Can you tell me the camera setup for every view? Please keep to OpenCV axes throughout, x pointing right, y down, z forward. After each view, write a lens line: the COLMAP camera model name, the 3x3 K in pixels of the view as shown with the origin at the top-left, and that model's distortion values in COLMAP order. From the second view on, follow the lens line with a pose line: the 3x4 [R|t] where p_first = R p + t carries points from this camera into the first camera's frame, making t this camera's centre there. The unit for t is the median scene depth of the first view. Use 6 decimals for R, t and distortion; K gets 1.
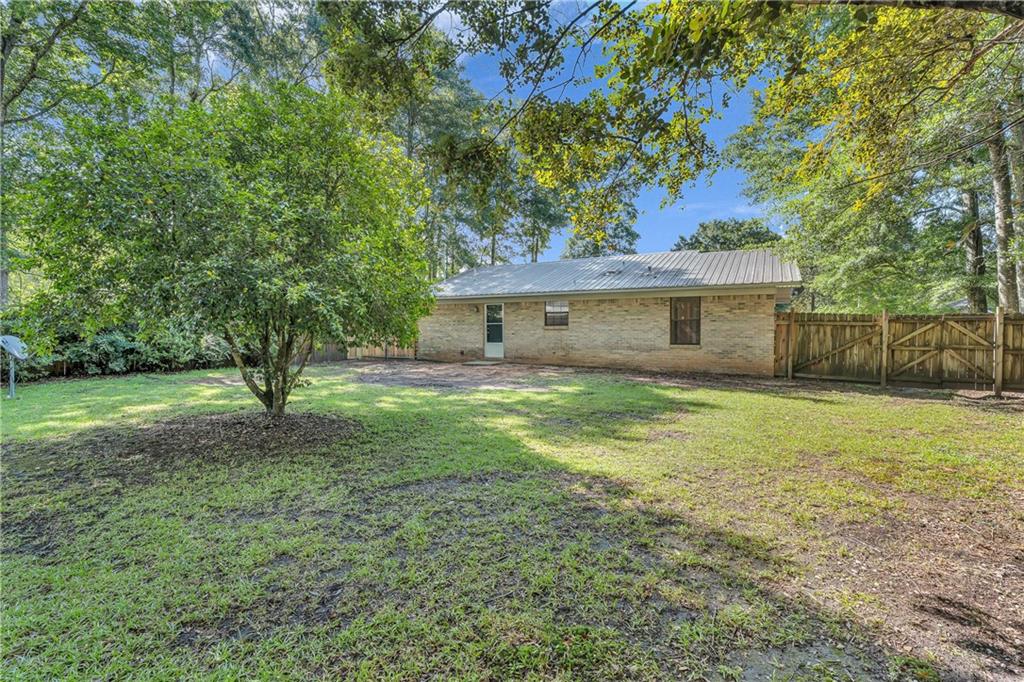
lens RADIAL K [[462.6, 0, 510.5], [0, 462.6, 335.1], [0, 0, 1]] dist [0.003342, 0.000575]
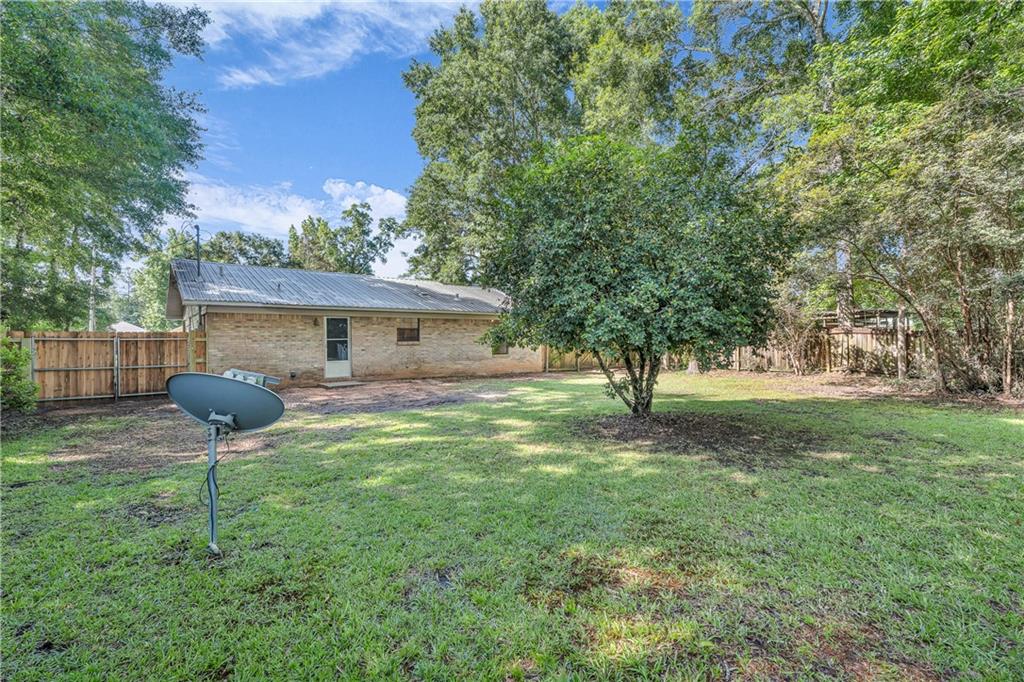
lens RADIAL K [[462.6, 0, 510.5], [0, 462.6, 335.1], [0, 0, 1]] dist [0.003342, 0.000575]
pose [[0.361228, 0.008156, 0.932442, -0.916672], [0.019869, 0.999667, -0.016441, -0.014228], [-0.932266, 0.024466, 0.360945, 0.464352]]
